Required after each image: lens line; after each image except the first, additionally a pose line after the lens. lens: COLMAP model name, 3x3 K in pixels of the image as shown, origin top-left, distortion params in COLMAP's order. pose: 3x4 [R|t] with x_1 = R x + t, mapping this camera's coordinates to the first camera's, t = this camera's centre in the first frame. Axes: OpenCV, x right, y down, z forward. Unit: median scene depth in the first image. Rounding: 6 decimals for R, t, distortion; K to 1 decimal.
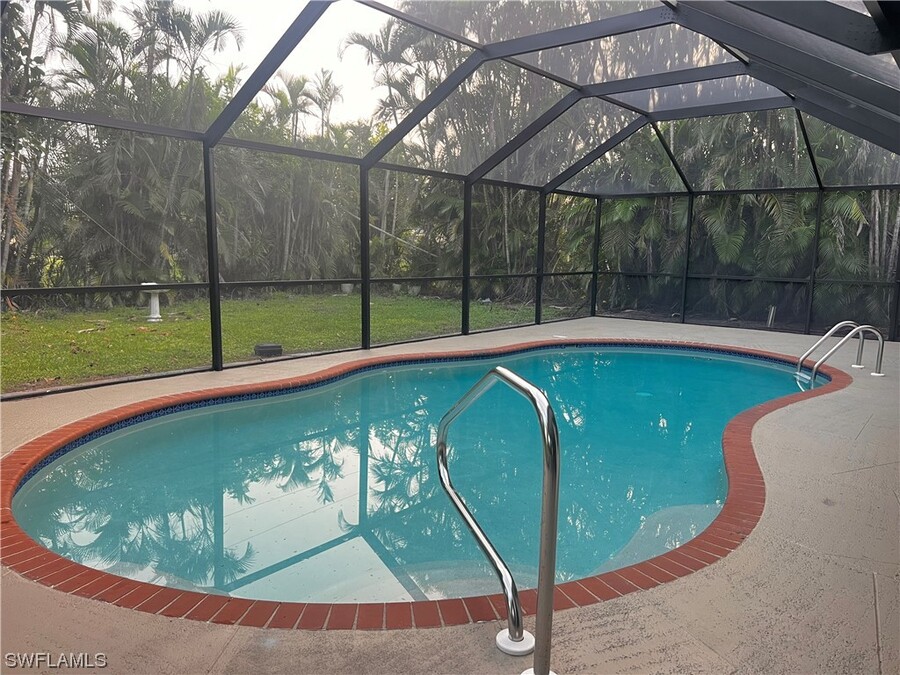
lens RADIAL K [[681.0, 0, 448.1], [0, 681.0, 336.5], [0, 0, 1]] dist [0.020855, -0.046802]
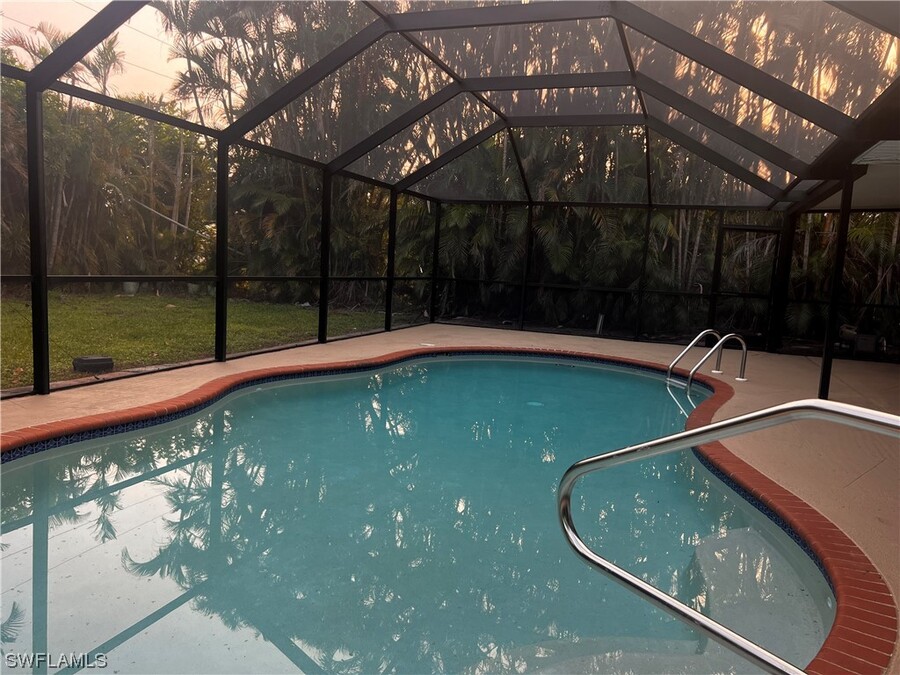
lens RADIAL K [[681.0, 0, 449.6], [0, 681.0, 335.7], [0, 0, 1]] dist [0.020855, -0.046802]
pose [[0.939615, 0.001323, 0.342231, -0.092083], [0.001717, 0.999962, -0.008581, -0.003225], [-0.342230, 0.008651, 0.939577, 0.081116]]
